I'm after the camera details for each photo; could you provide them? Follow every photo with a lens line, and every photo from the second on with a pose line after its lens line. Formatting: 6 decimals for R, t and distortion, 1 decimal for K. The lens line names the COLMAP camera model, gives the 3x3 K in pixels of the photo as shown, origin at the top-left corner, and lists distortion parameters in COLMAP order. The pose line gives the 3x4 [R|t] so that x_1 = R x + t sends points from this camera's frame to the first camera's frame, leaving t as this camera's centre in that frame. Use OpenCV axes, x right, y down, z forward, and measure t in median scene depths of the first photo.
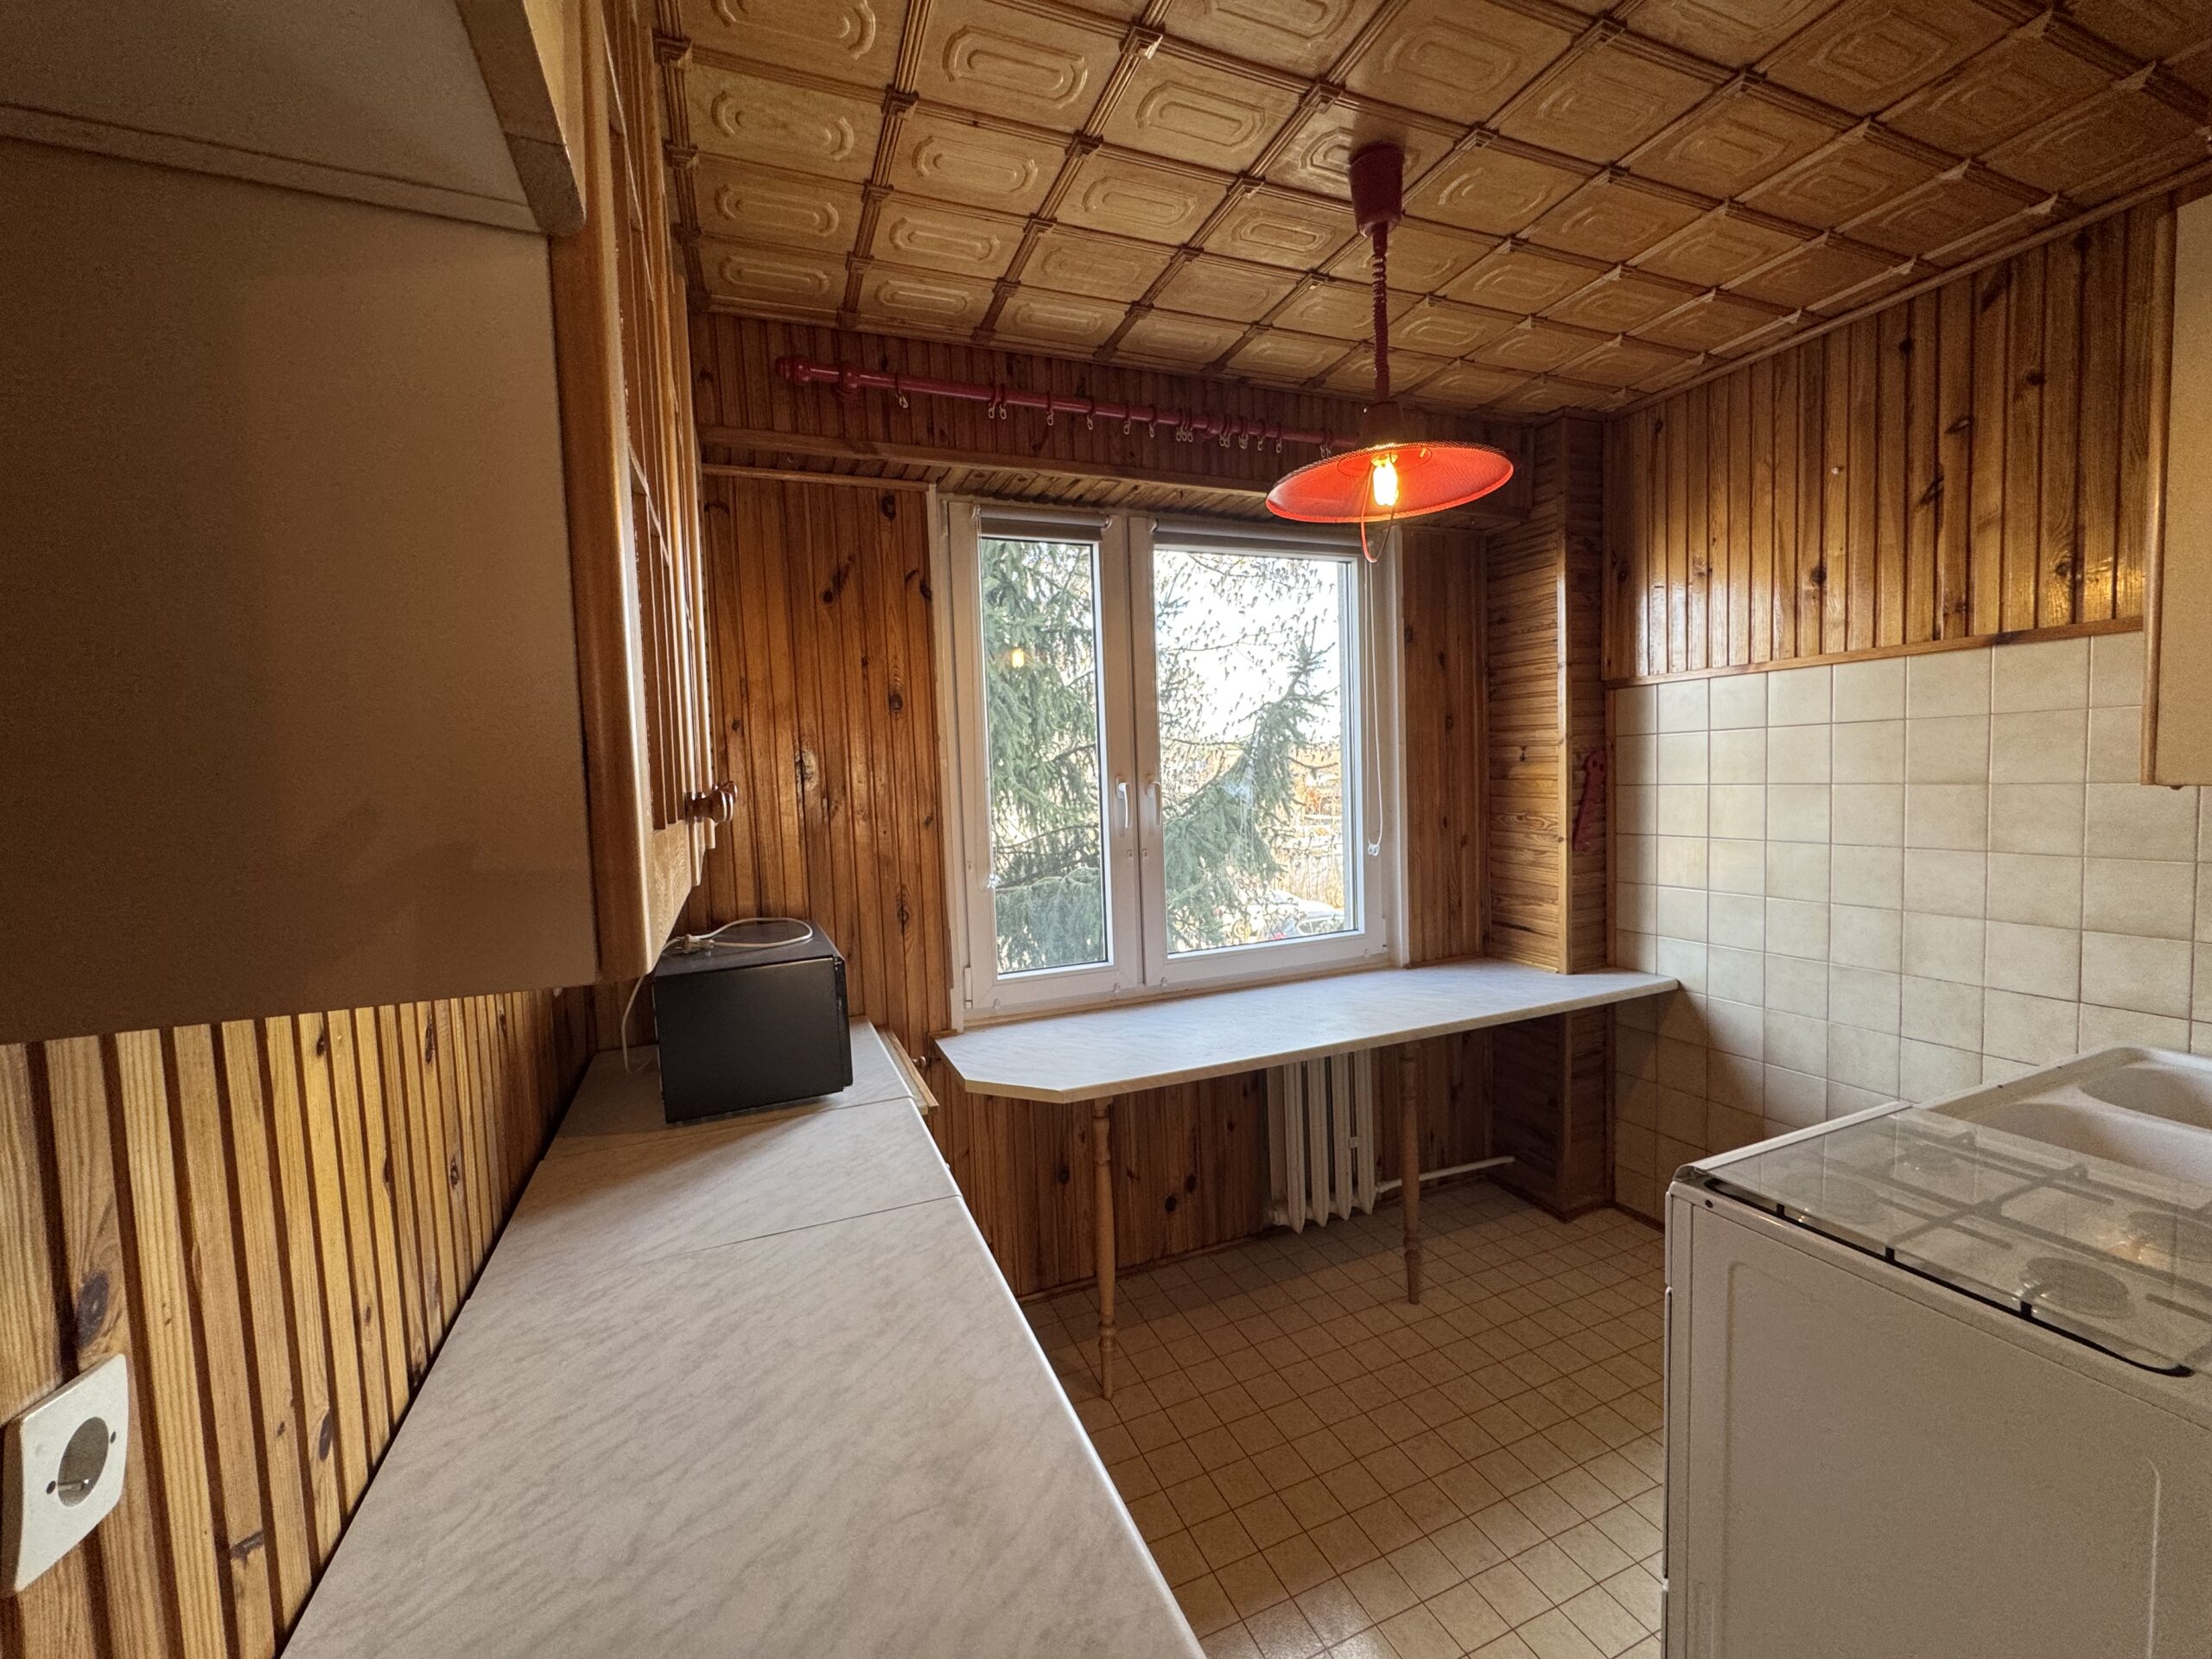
lens RADIAL K [[892.7, 0, 1109.2], [0, 892.7, 827.7], [0, 0, 1]] dist [-0.002680, 0.000127]
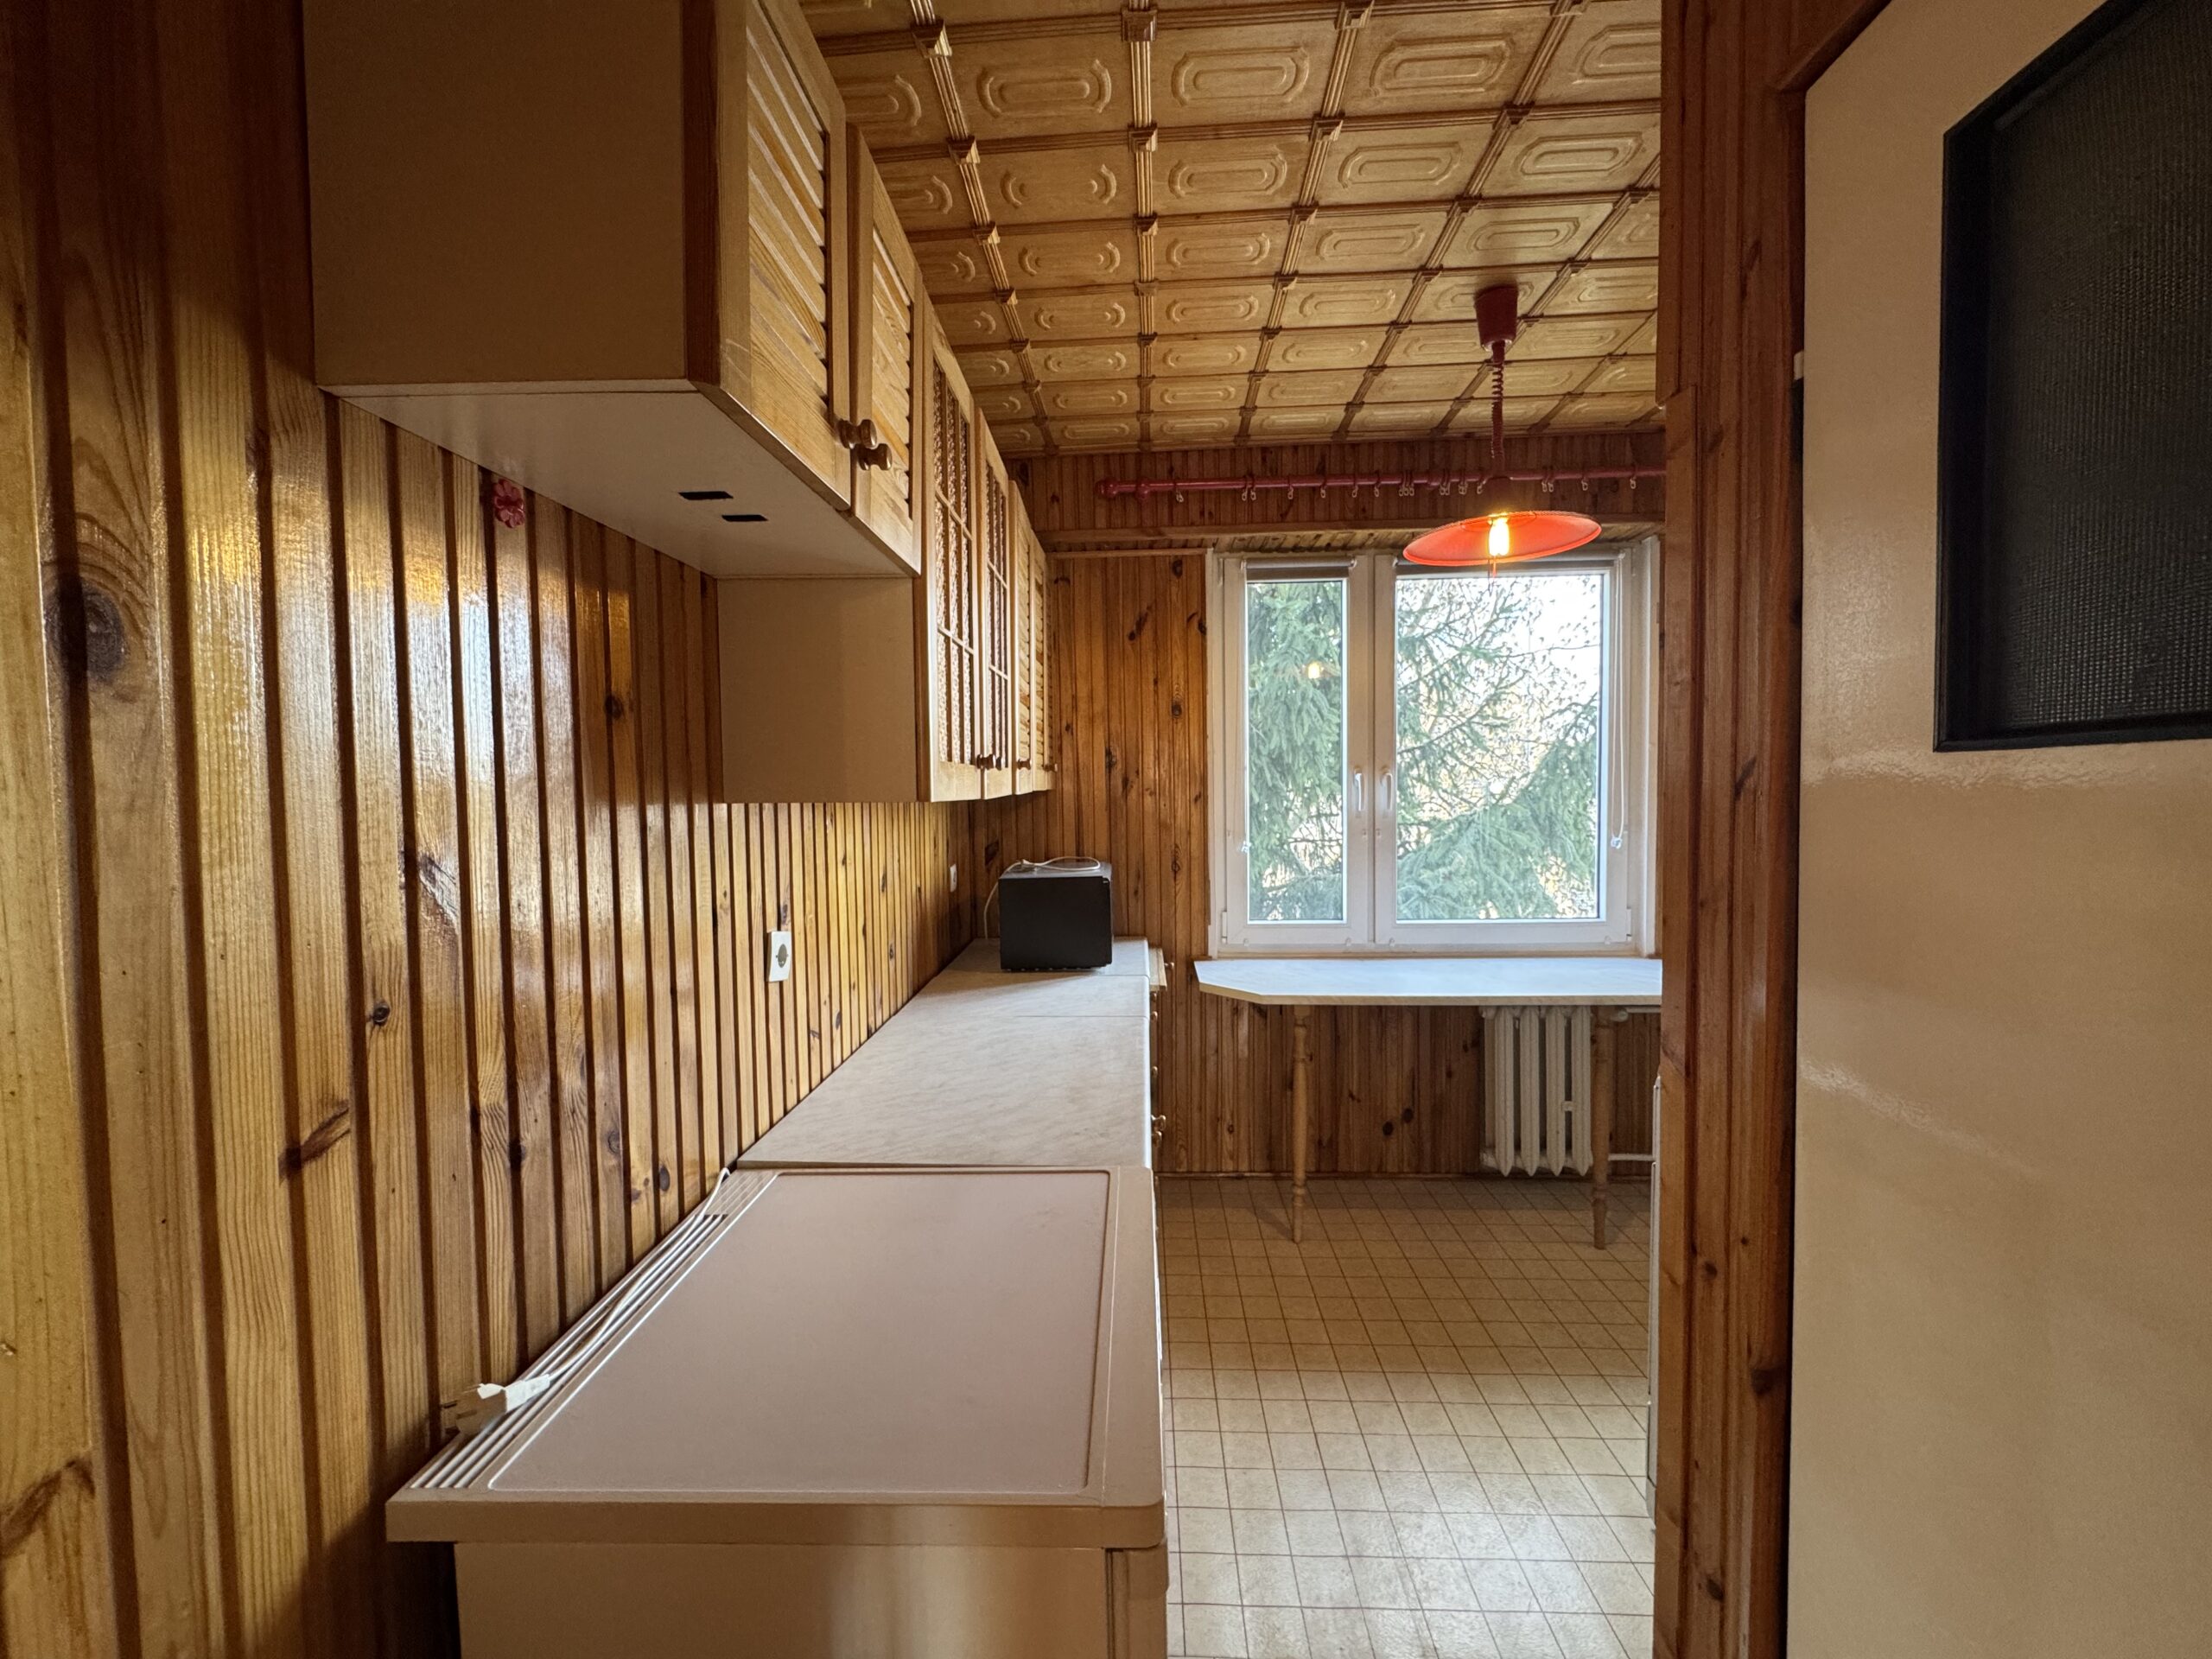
lens RADIAL K [[892.7, 0, 1101.9], [0, 892.7, 824.0], [0, 0, 1]] dist [-0.002680, 0.000127]
pose [[0.905184, 0.041749, -0.422964, 0.251731], [-0.045897, 0.998946, 0.000376, 0.039776], [0.422534, 0.019073, 0.906147, -0.294738]]
